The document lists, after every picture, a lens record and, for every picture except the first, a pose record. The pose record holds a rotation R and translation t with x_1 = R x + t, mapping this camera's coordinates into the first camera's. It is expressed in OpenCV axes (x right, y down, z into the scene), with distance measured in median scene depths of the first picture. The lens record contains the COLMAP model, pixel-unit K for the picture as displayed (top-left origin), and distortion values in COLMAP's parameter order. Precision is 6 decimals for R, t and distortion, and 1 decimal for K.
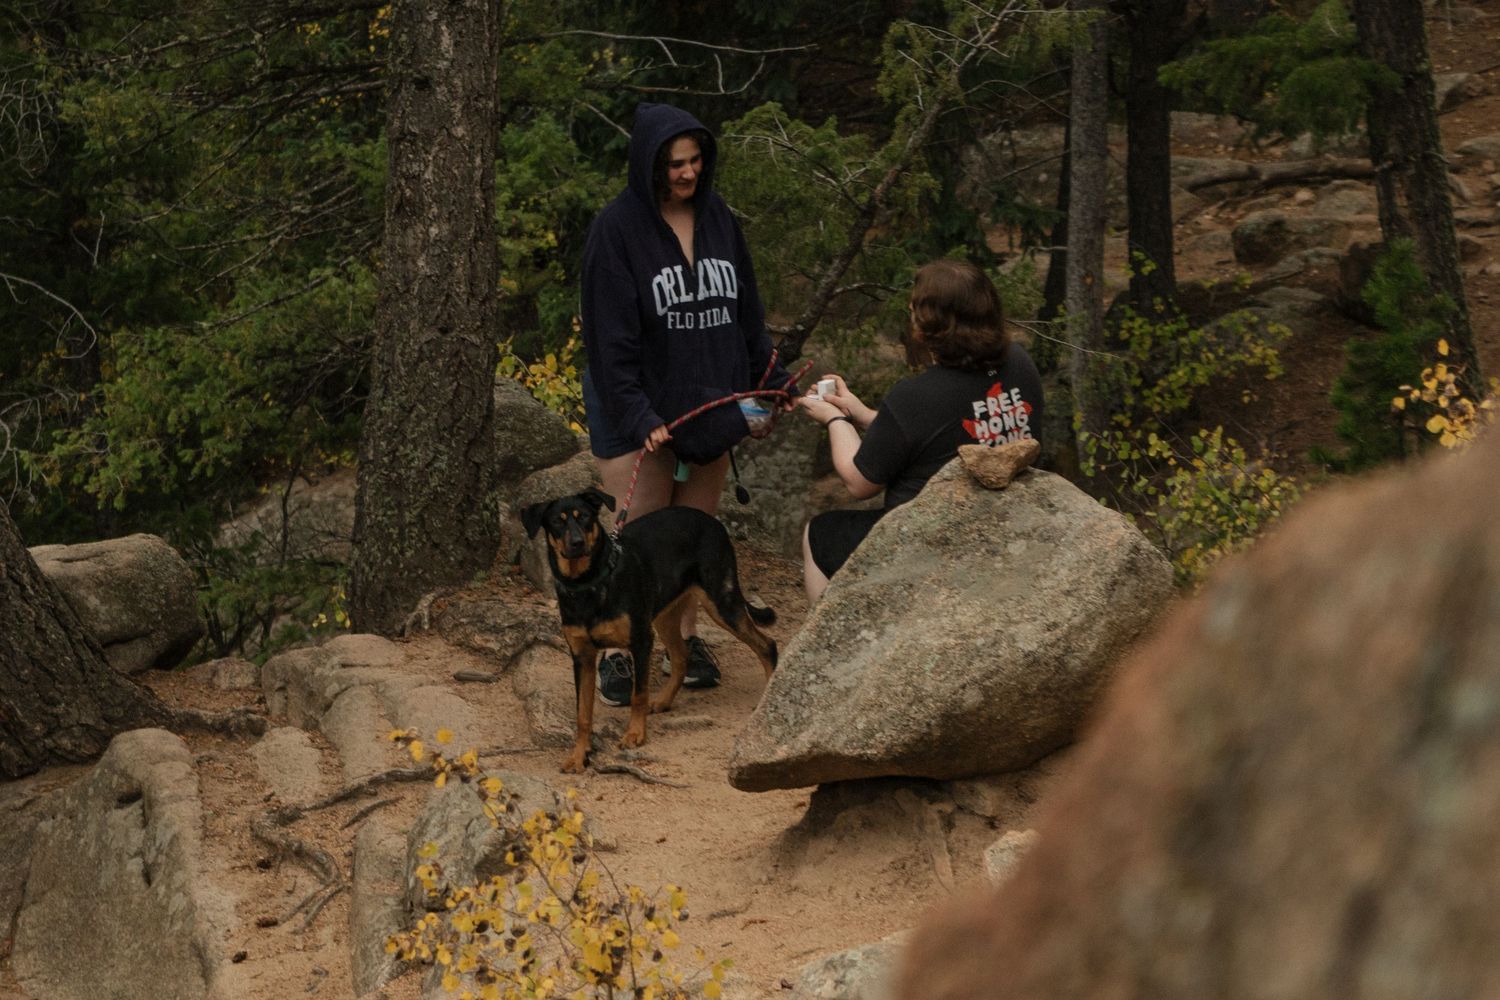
lens RADIAL K [[6526.4, 0, 711.1], [0, 6526.4, 435.2], [0, 0, 1]] dist [-0.075479, 0.000000]
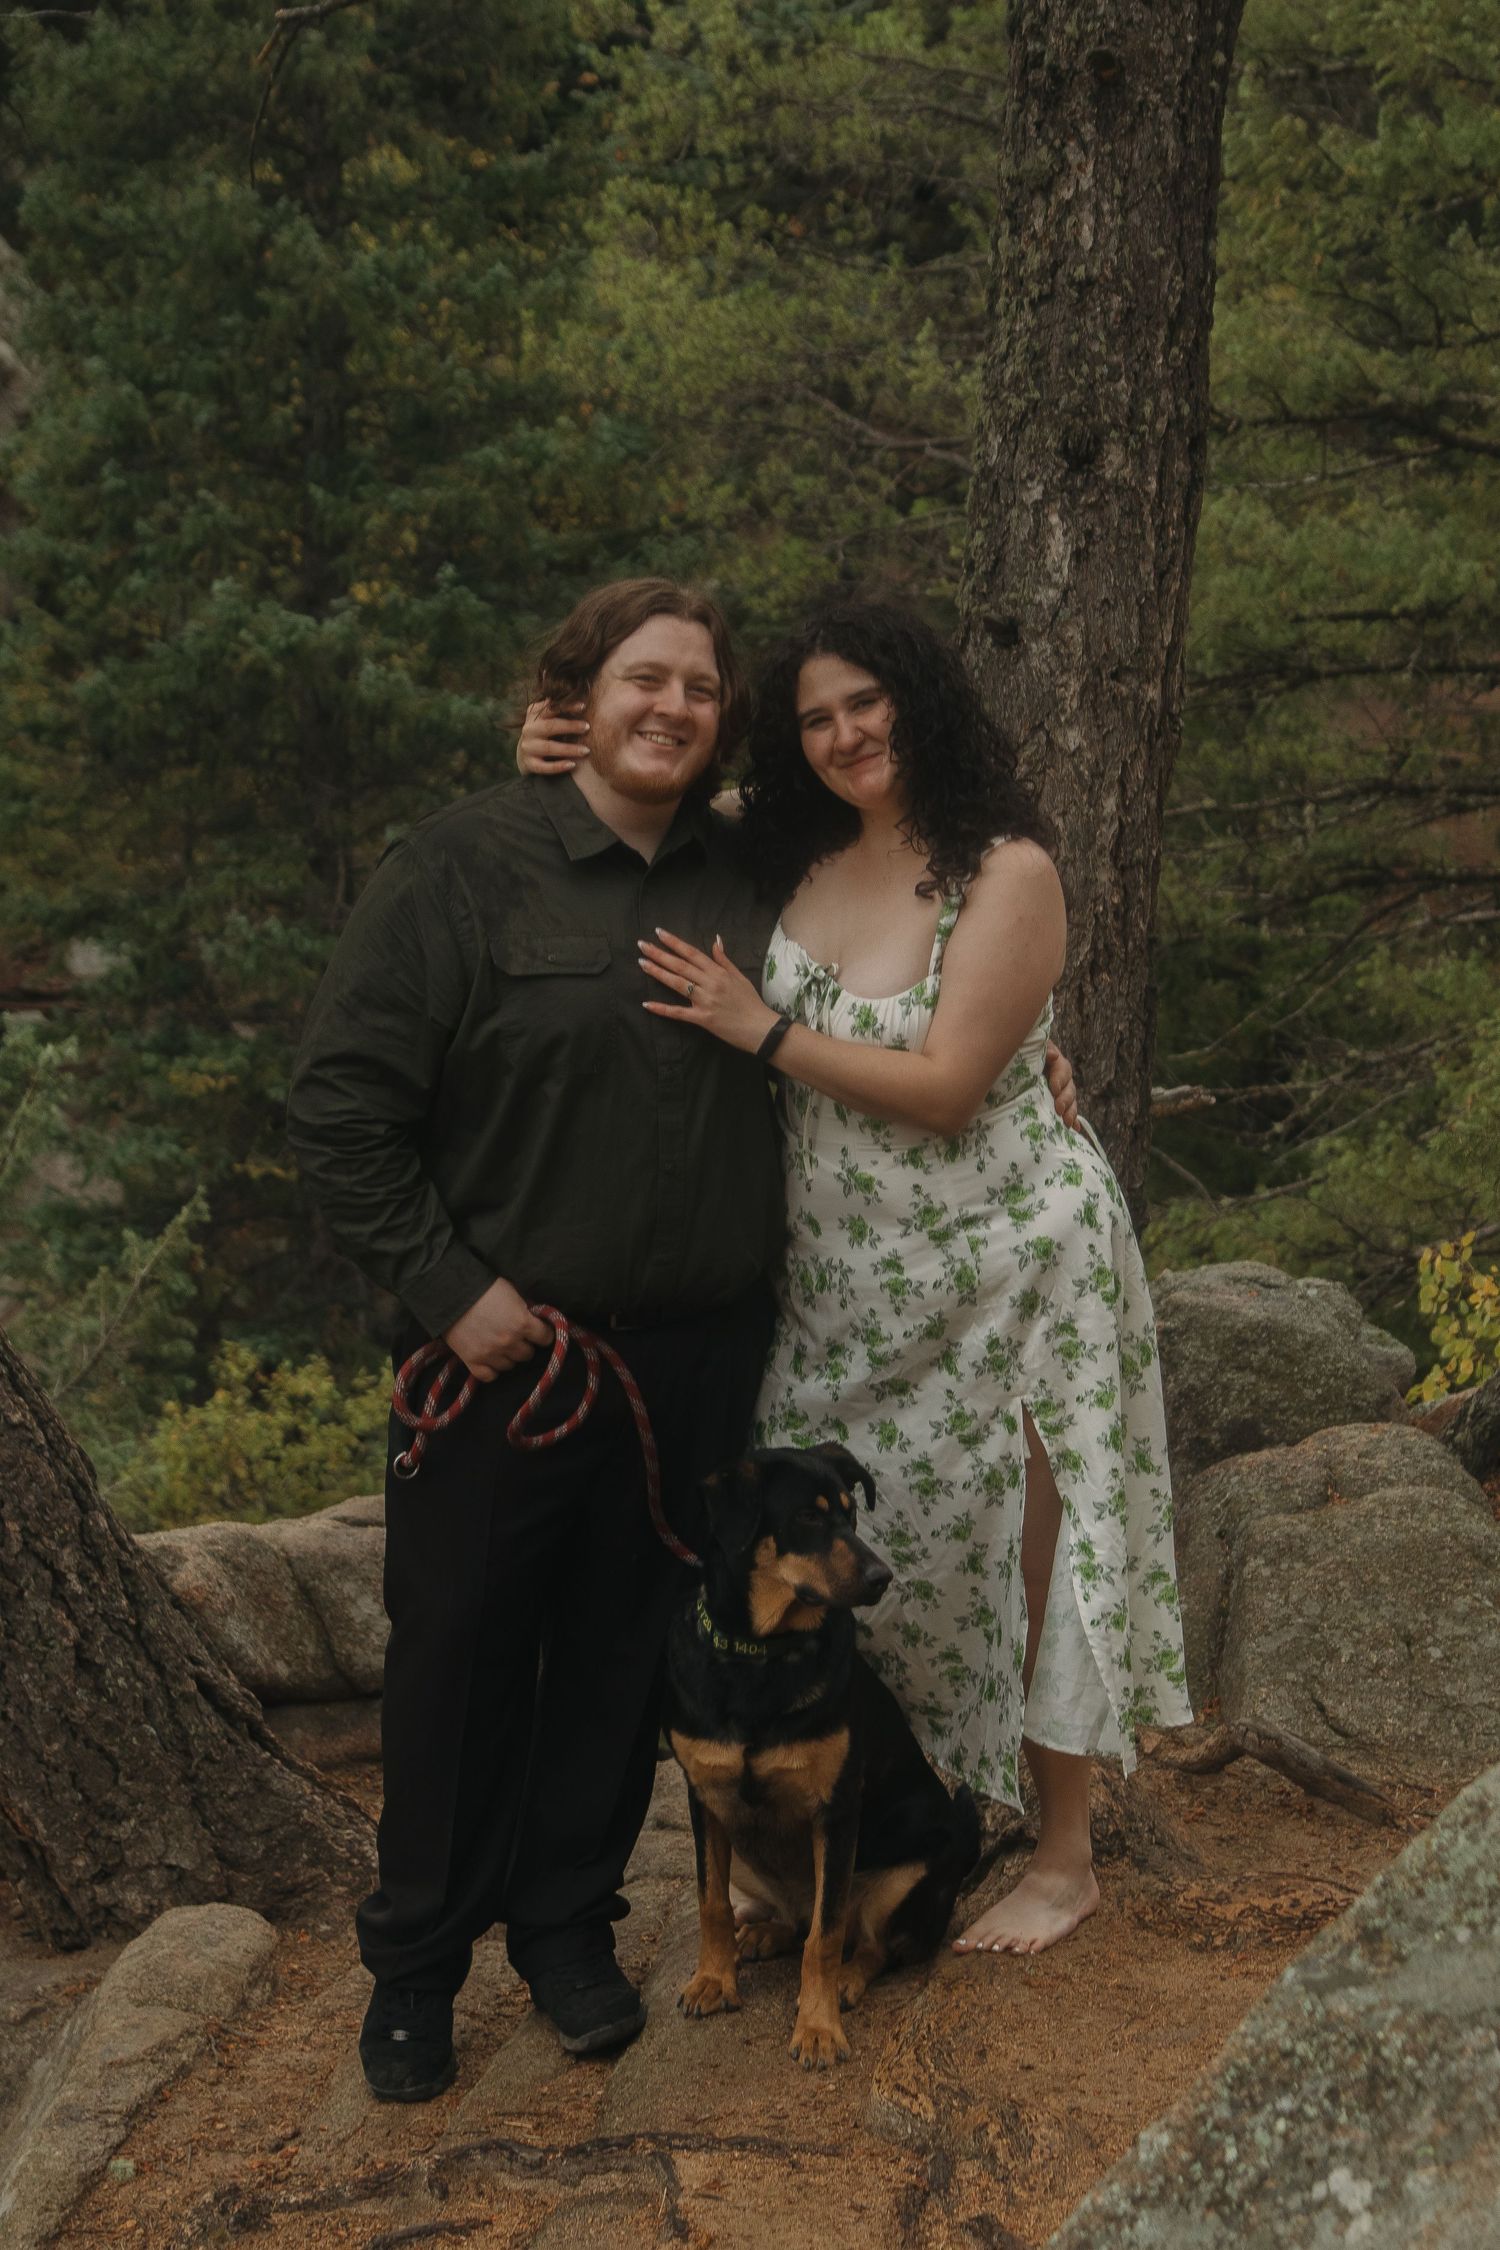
lens RADIAL K [[4746.2, 0, 758.9], [0, 4746.2, 1148.5], [0, 0, 1]] dist [0.010050, 0.000000]
pose [[0.949555, 0.093918, -0.299207, 0.047957], [-0.106085, 0.994052, -0.024648, -0.005386], [0.295112, 0.055146, 0.953870, 0.668154]]
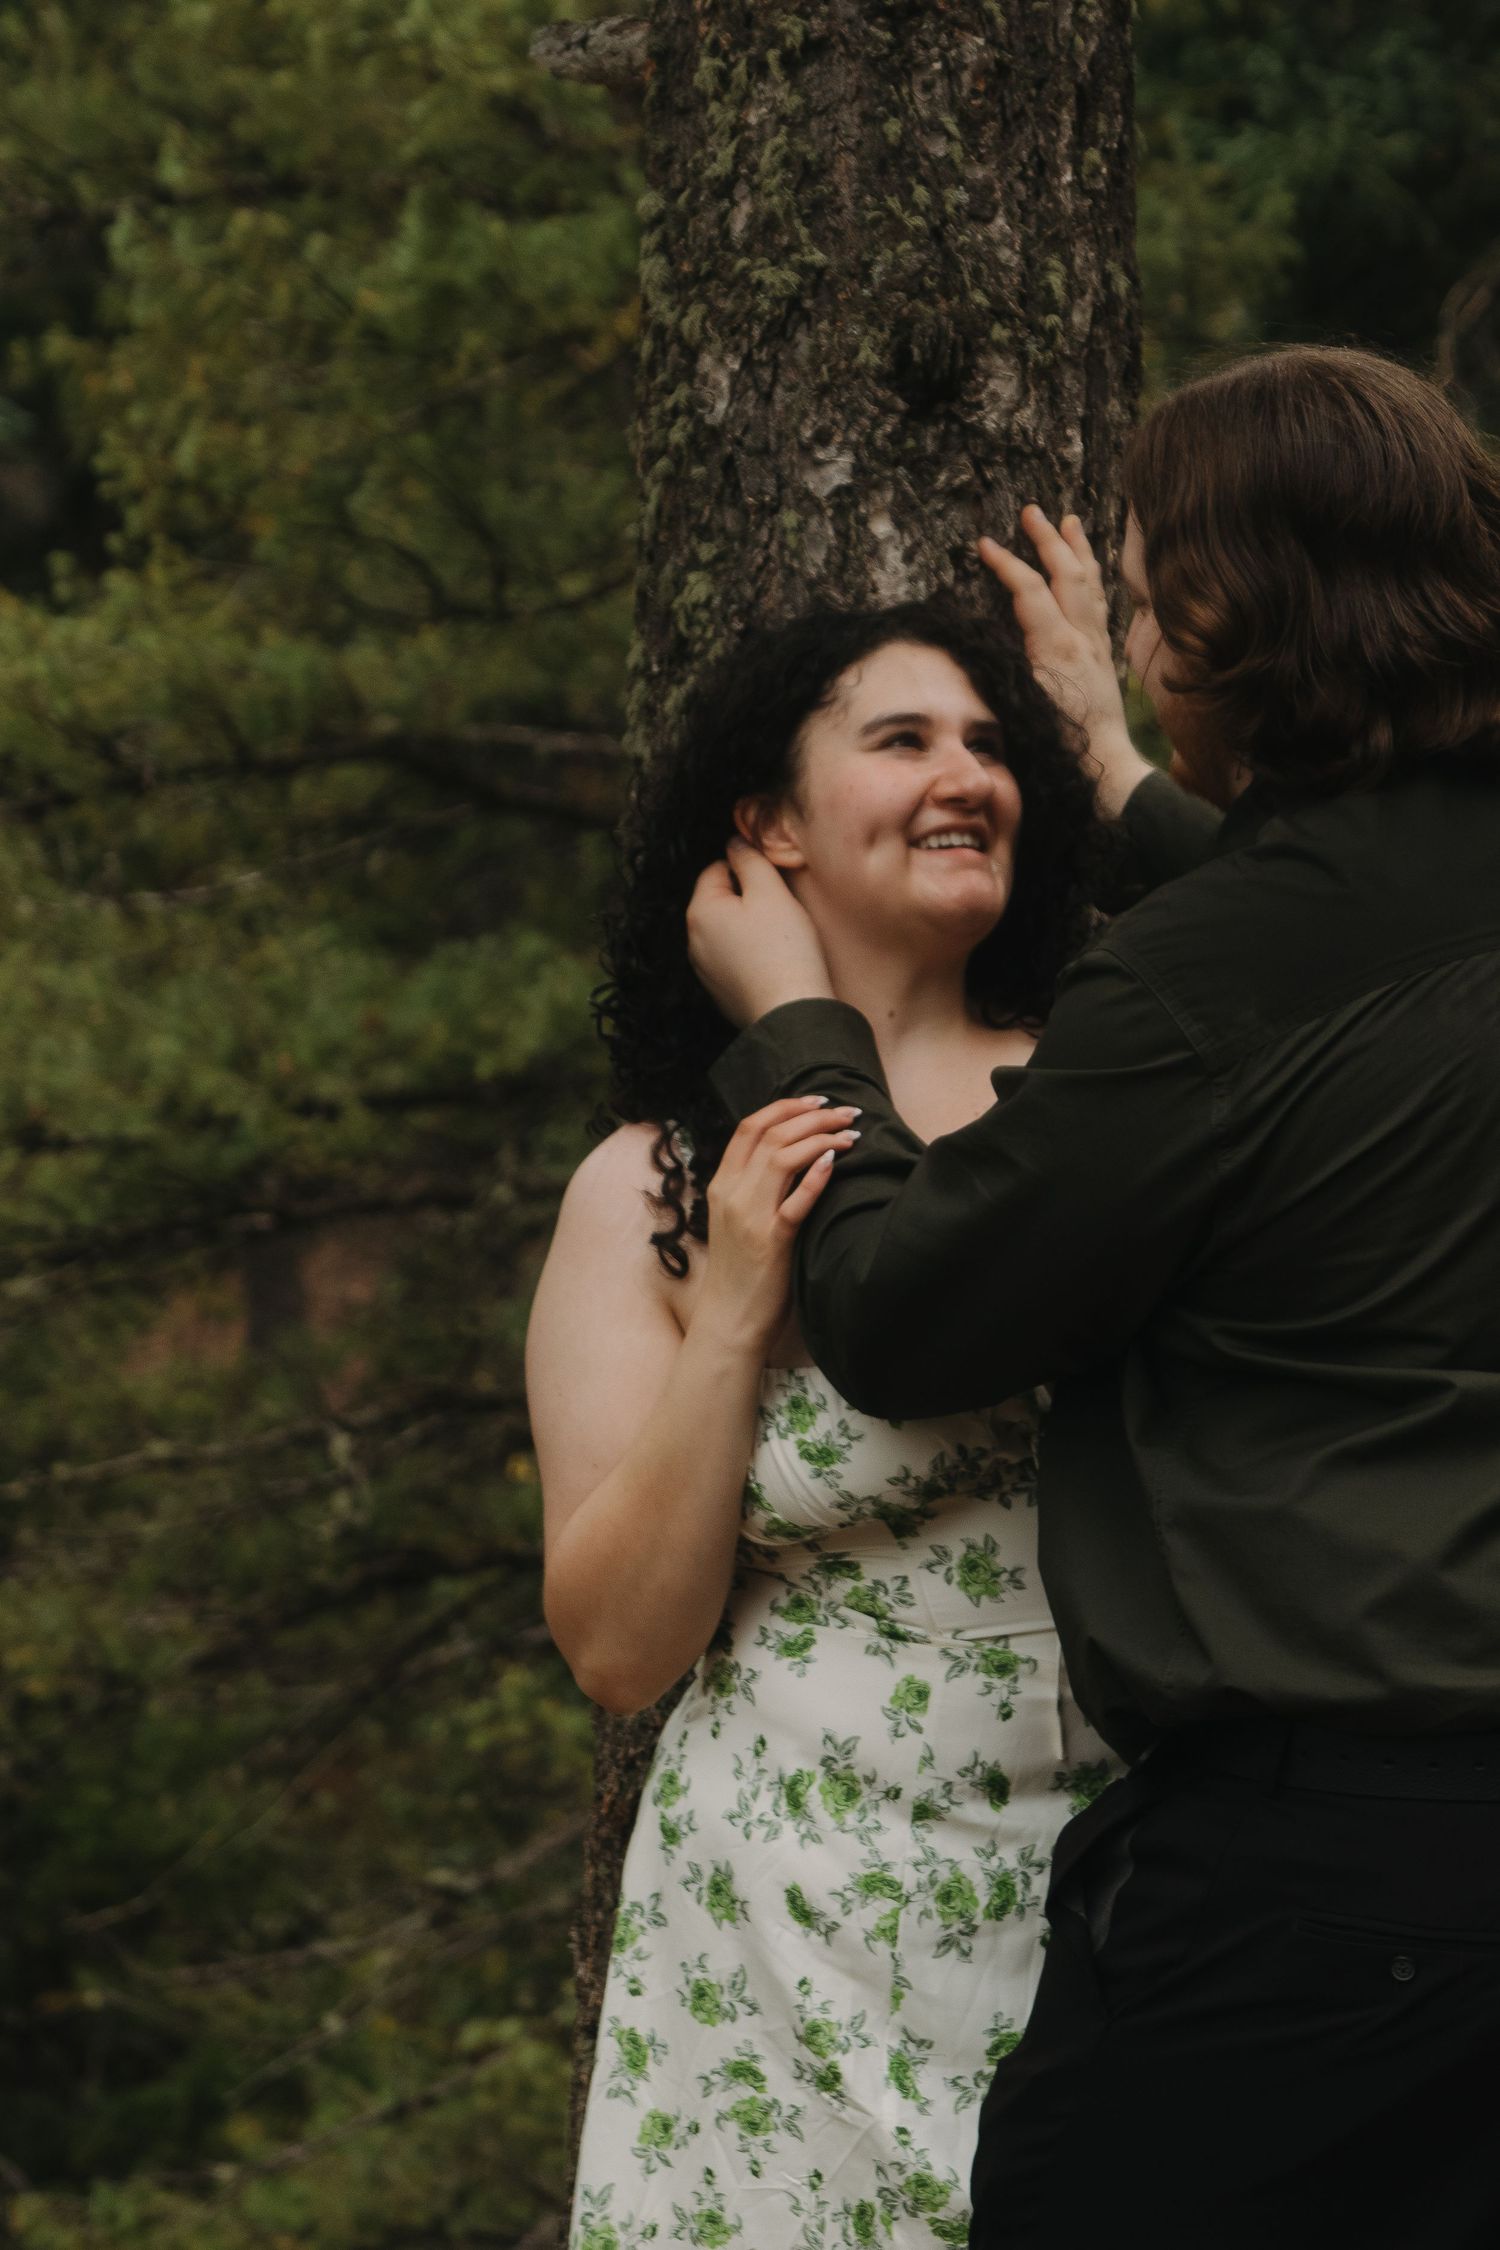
lens RADIAL K [[7202.7, 0, 752.2], [0, 7202.7, 1122.7], [0, 0, 1]] dist [-0.084926, 0.000000]
pose [[0.999130, -0.015534, -0.038713, -0.036728], [0.008380, 0.983901, -0.178518, -0.000709], [0.040863, 0.178038, 0.983175, 0.776930]]
